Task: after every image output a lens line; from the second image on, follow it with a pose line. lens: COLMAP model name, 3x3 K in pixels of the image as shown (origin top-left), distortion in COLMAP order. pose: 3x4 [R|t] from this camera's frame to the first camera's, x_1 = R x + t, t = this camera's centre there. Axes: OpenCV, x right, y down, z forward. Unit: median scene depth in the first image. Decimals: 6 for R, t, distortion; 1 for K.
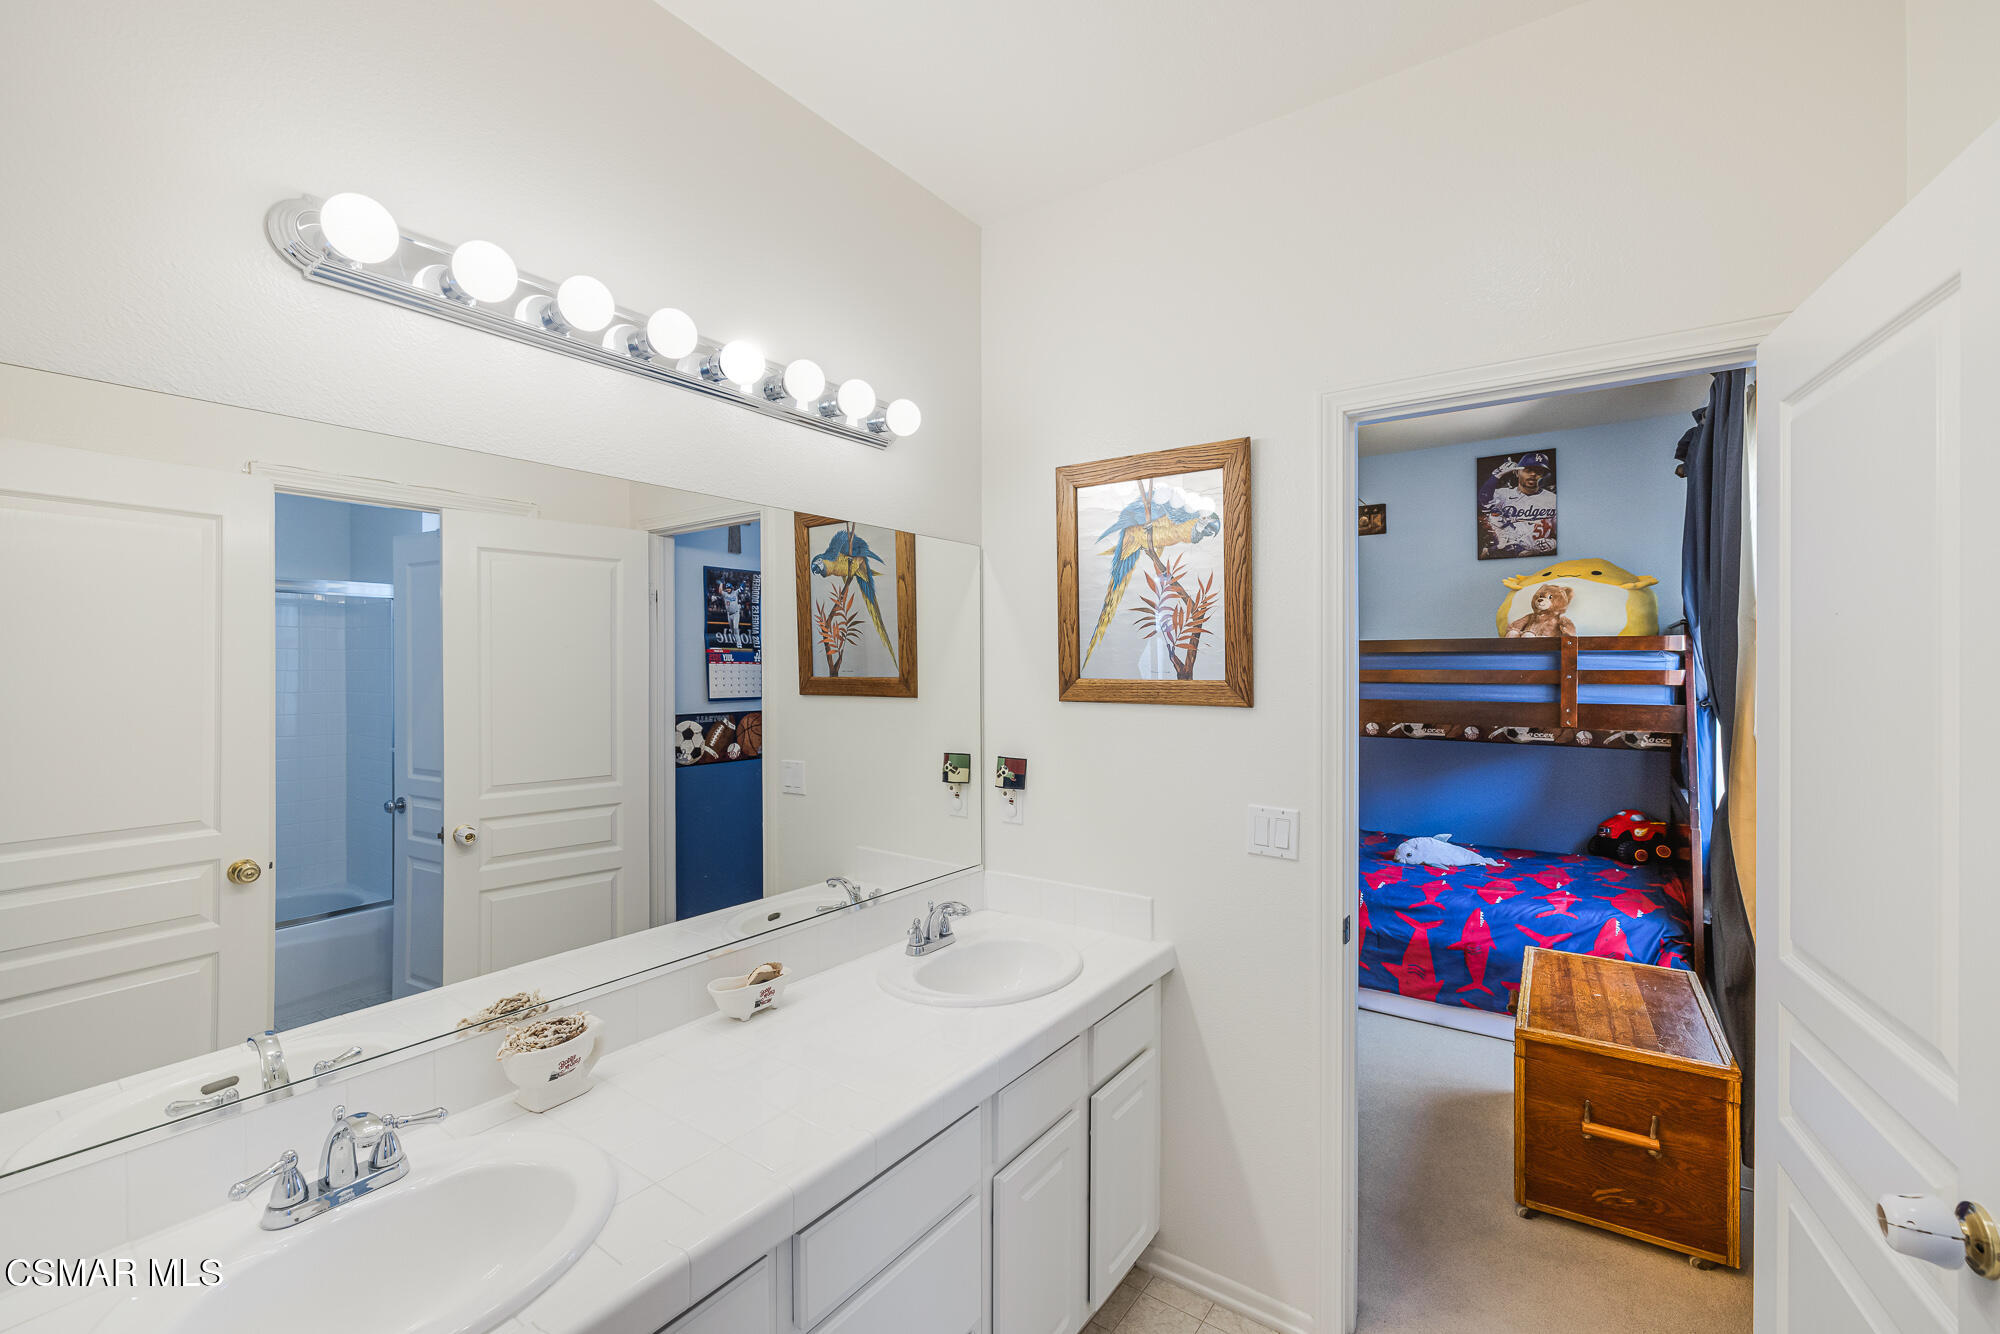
lens RADIAL K [[844.4, 0, 1002.6], [0, 844.4, 666.0], [0, 0, 1]] dist [0.017711, 0.001332]
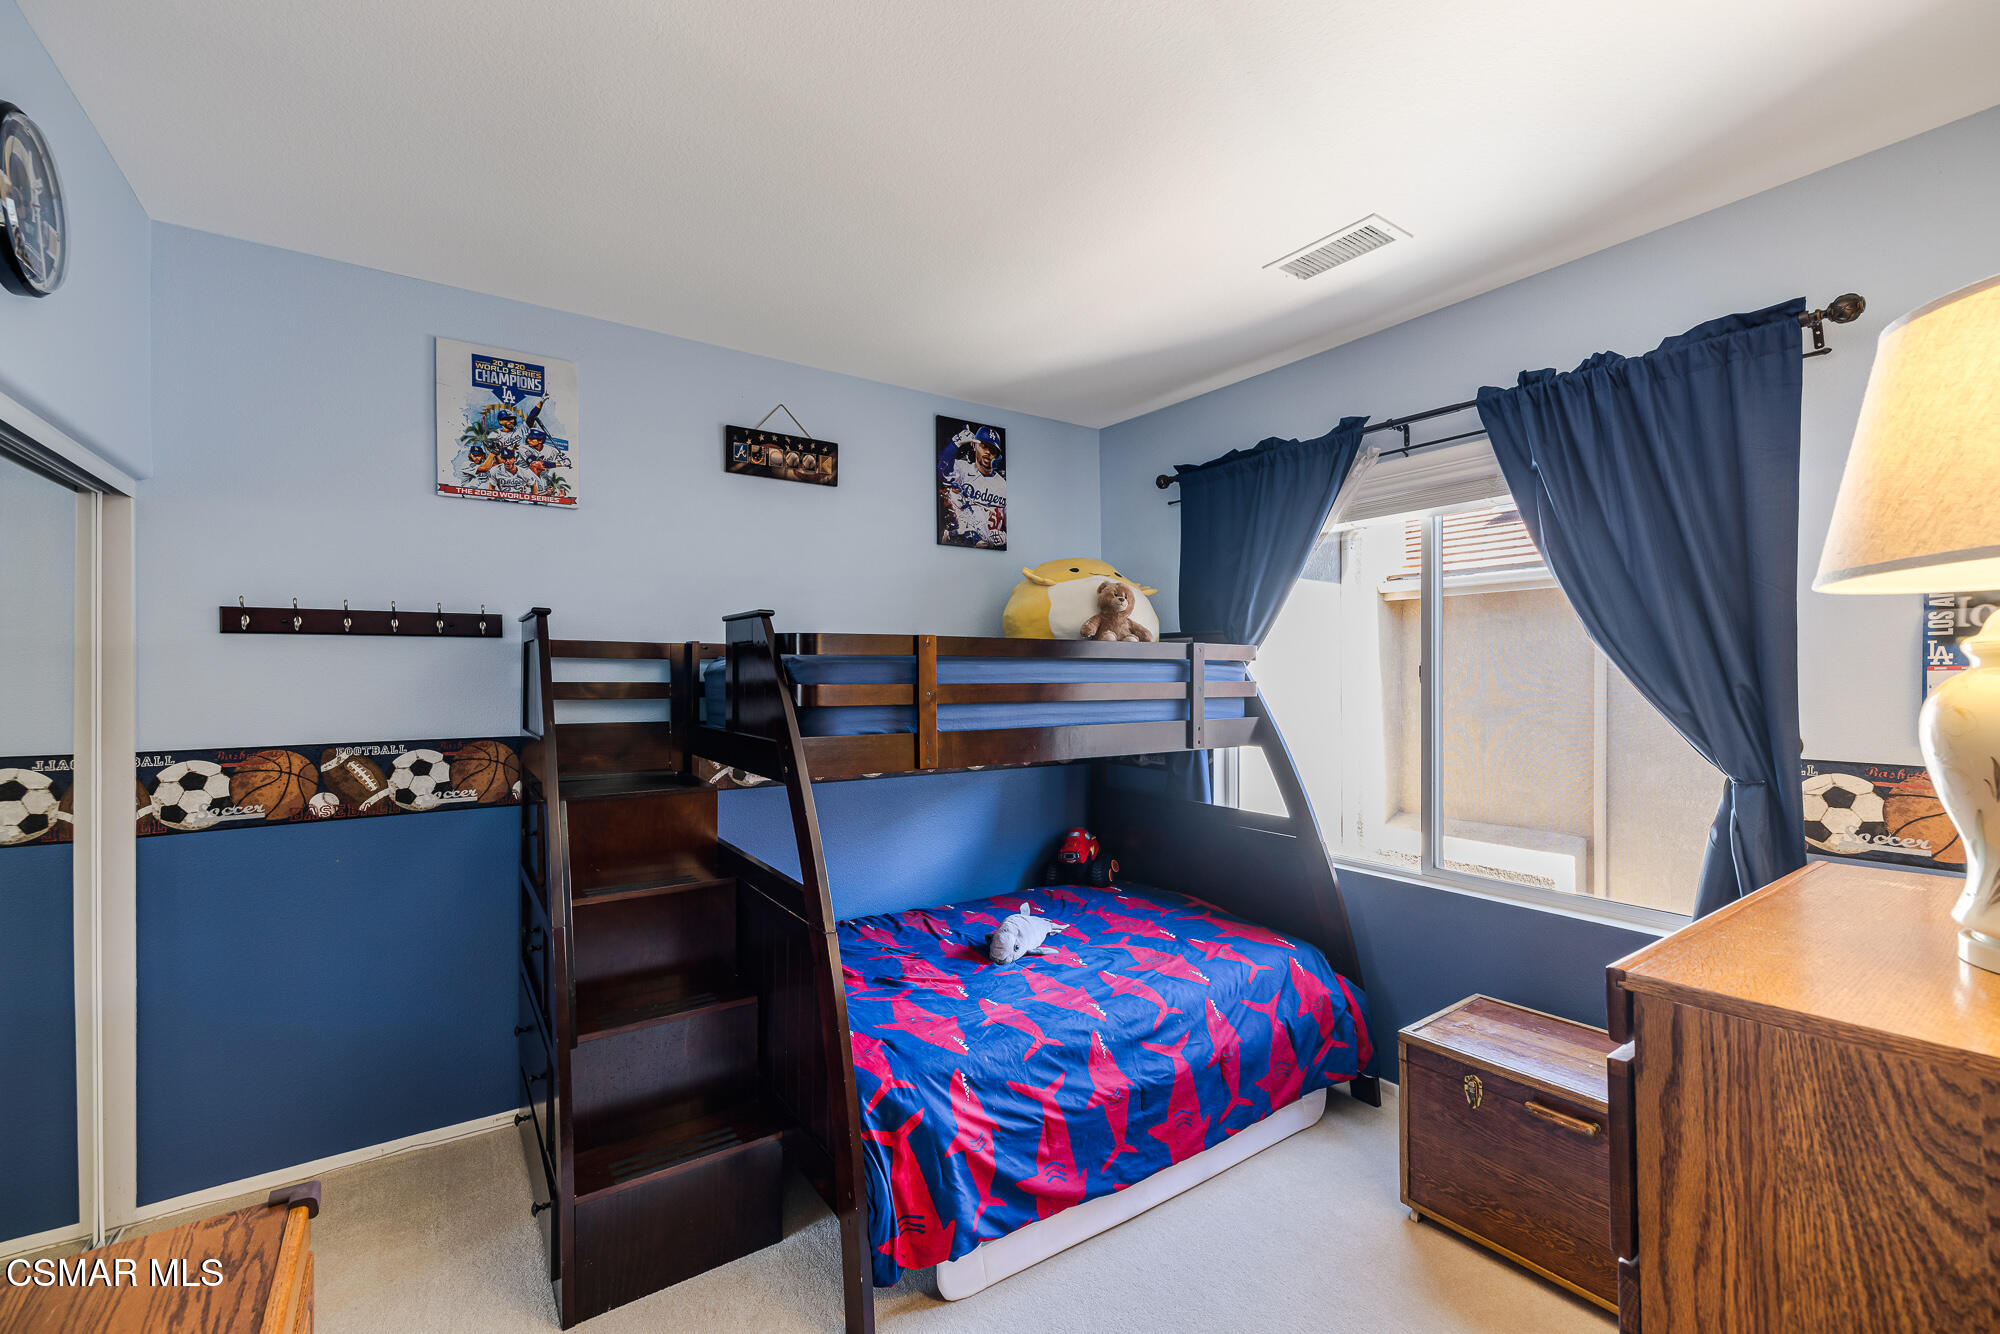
lens RADIAL K [[844.4, 0, 1007.2], [0, 844.4, 672.8], [0, 0, 1]] dist [0.017711, 0.001332]
pose [[0.343257, 0.002067, 0.939239, -0.161626], [0.003614, 0.999987, -0.003521, -0.001758], [-0.939235, 0.004603, 0.343245, 0.686164]]
